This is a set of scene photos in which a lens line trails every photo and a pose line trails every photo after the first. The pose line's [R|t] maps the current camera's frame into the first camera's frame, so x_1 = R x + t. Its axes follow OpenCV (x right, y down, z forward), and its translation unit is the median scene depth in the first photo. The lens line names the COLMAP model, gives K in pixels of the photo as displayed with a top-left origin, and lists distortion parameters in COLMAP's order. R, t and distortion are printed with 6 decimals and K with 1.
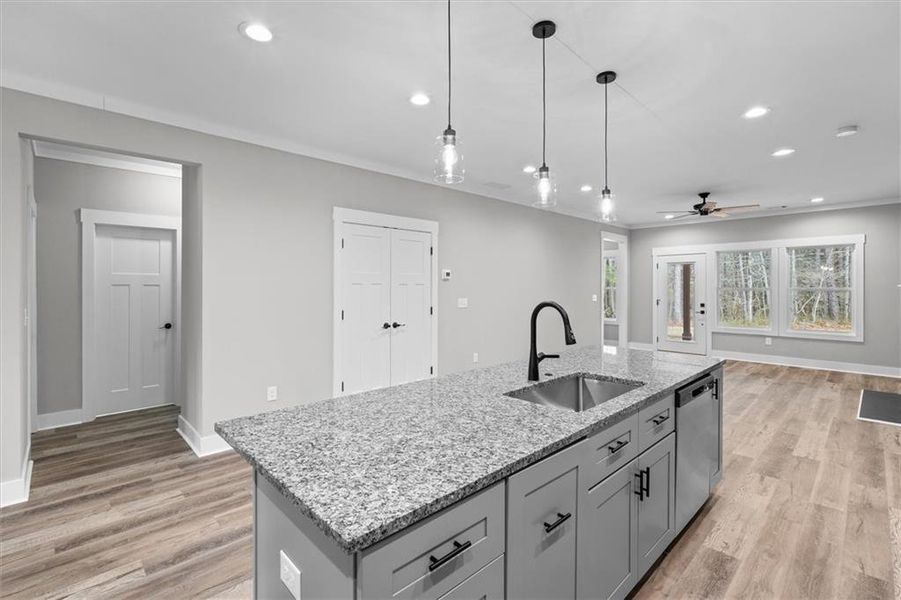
lens RADIAL K [[406.4, 0, 450.3], [0, 406.4, 290.3], [0, 0, 1]] dist [0.002194, 0.000387]
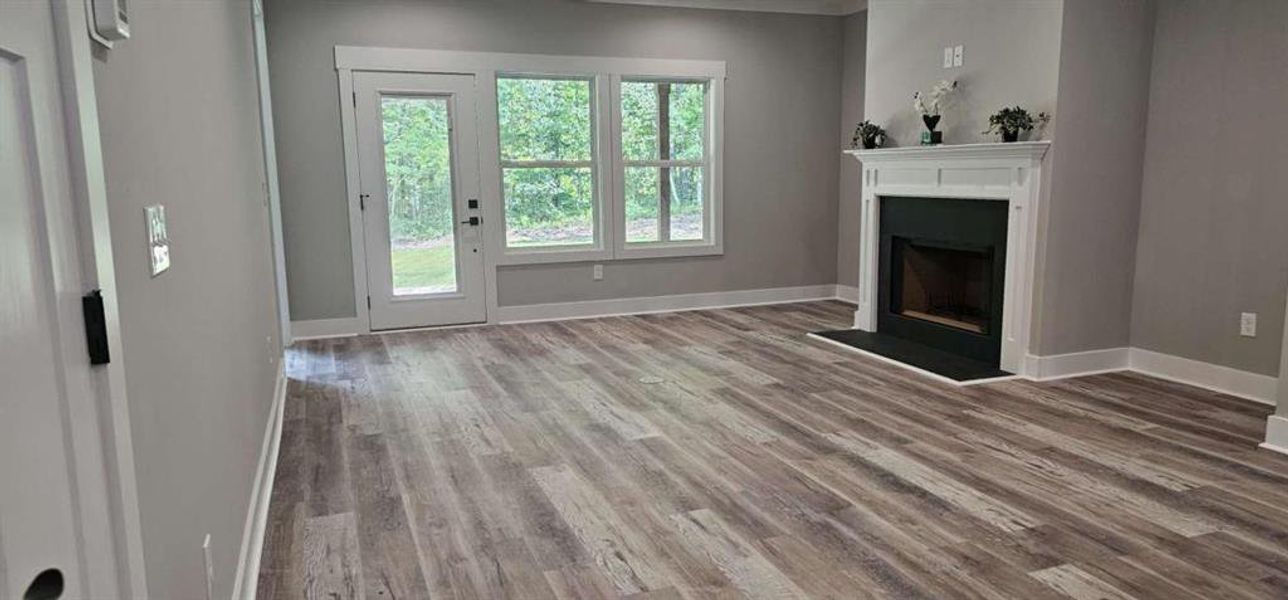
lens RADIAL K [[865.9, 0, 644.0], [0, 865.9, 300.0], [0, 0, 1]] dist [-0.002049, -0.000526]
pose [[0.392008, -0.142938, 0.908789, -0.155225], [0.021717, 0.989018, 0.146189, 0.010365], [-0.919705, -0.037571, 0.390808, 0.621615]]
